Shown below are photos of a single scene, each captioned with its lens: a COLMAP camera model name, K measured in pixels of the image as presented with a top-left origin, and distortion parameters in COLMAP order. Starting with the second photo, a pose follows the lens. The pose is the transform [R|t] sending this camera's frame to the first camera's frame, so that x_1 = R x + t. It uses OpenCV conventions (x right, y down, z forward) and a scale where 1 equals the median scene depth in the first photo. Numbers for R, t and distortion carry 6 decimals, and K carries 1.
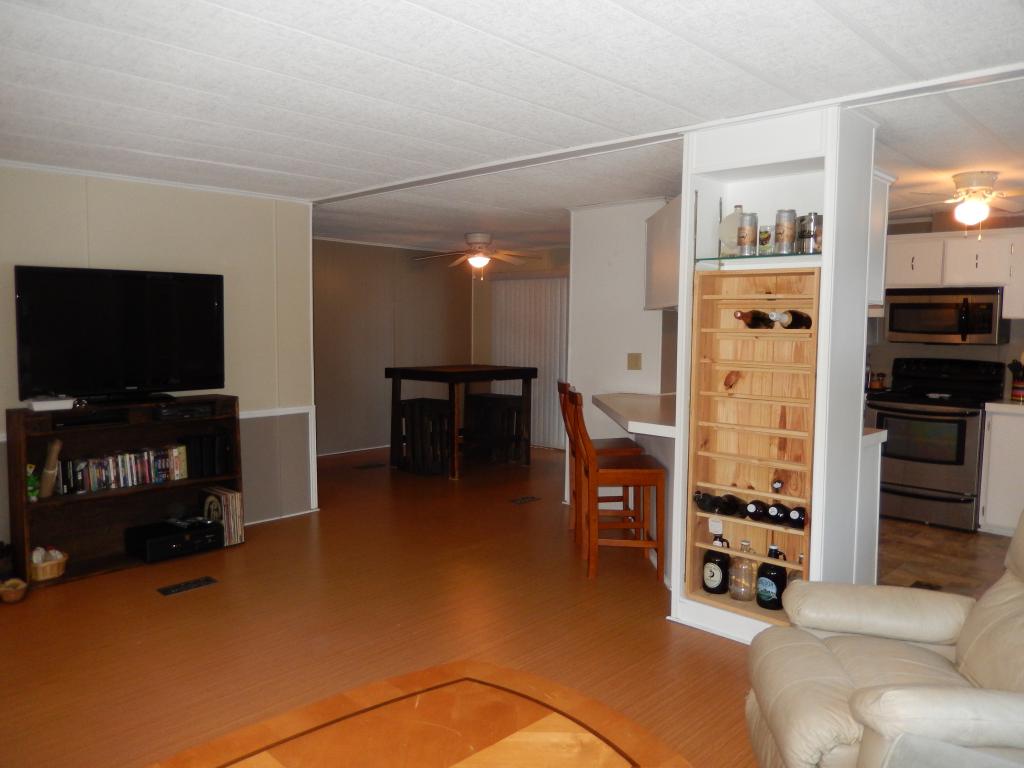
lens RADIAL K [[755.0, 0, 511.5], [0, 755.0, 380.4], [0, 0, 1]] dist [0.005304, 0.000291]
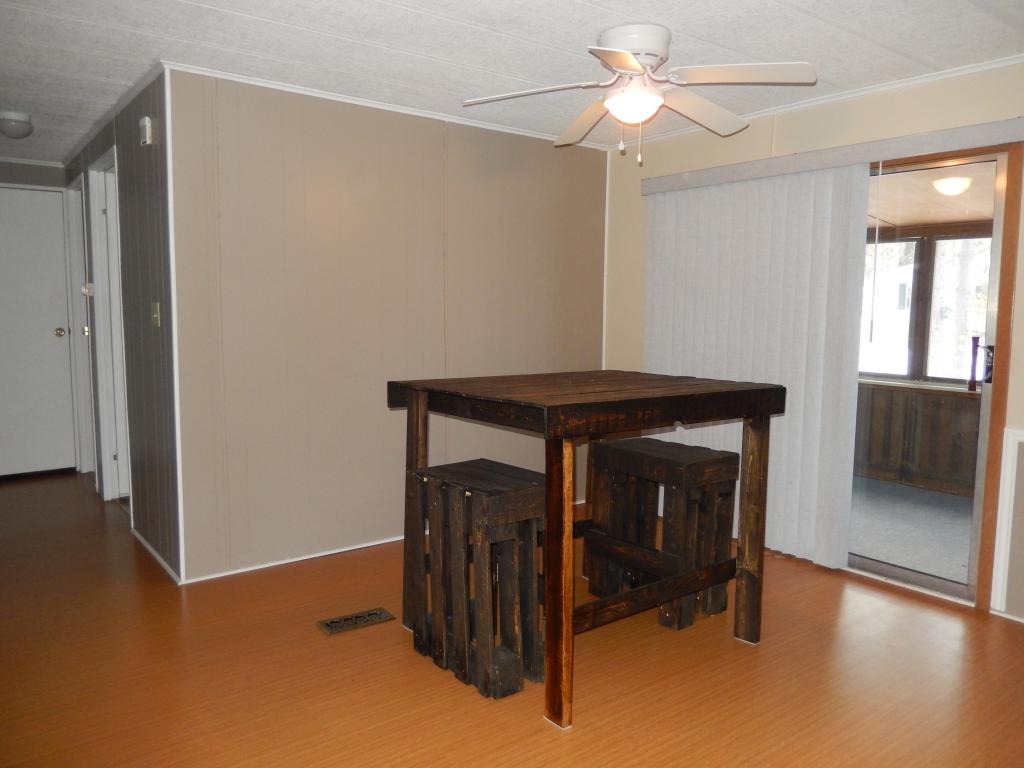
lens RADIAL K [[755.0, 0, 511.5], [0, 755.0, 380.4], [0, 0, 1]] dist [0.005304, 0.000291]
pose [[0.985723, 0.017396, -0.167471, -0.049260], [-0.014099, 0.999683, 0.020855, -0.033636], [0.167781, -0.018196, 0.985656, 0.791796]]
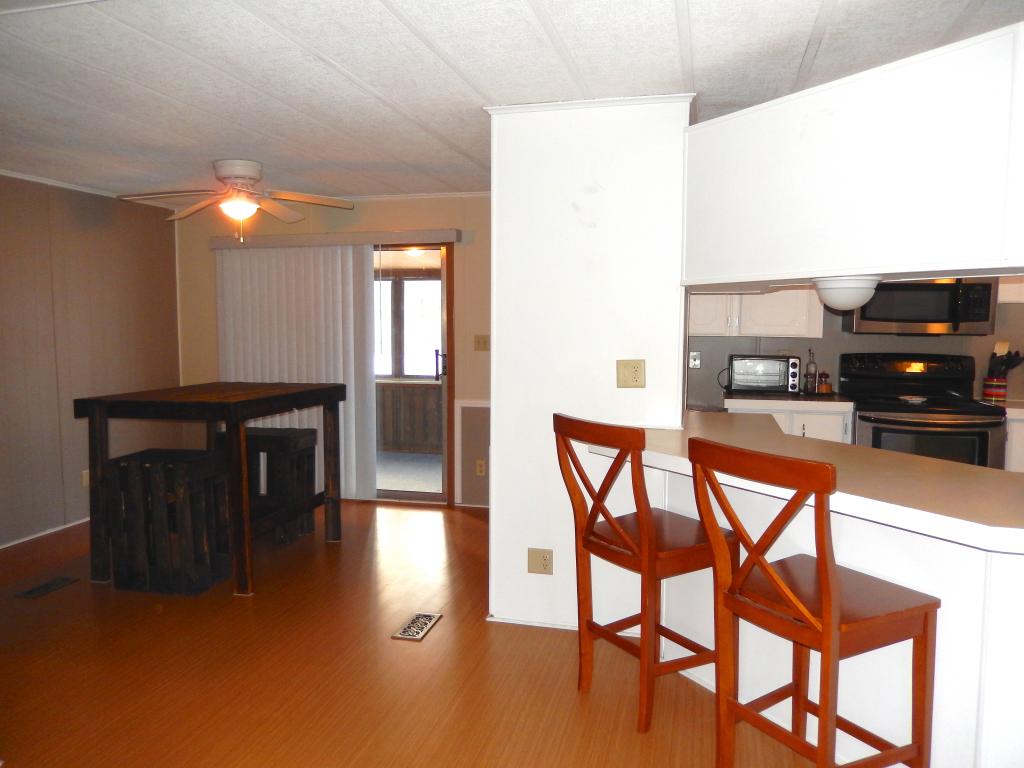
lens RADIAL K [[755.0, 0, 511.5], [0, 755.0, 380.4], [0, 0, 1]] dist [0.005304, 0.000291]
pose [[0.878684, -0.047366, 0.475049, -0.188081], [0.043458, 0.998871, 0.019212, -0.033841], [-0.475422, 0.003763, 0.879750, 0.493224]]
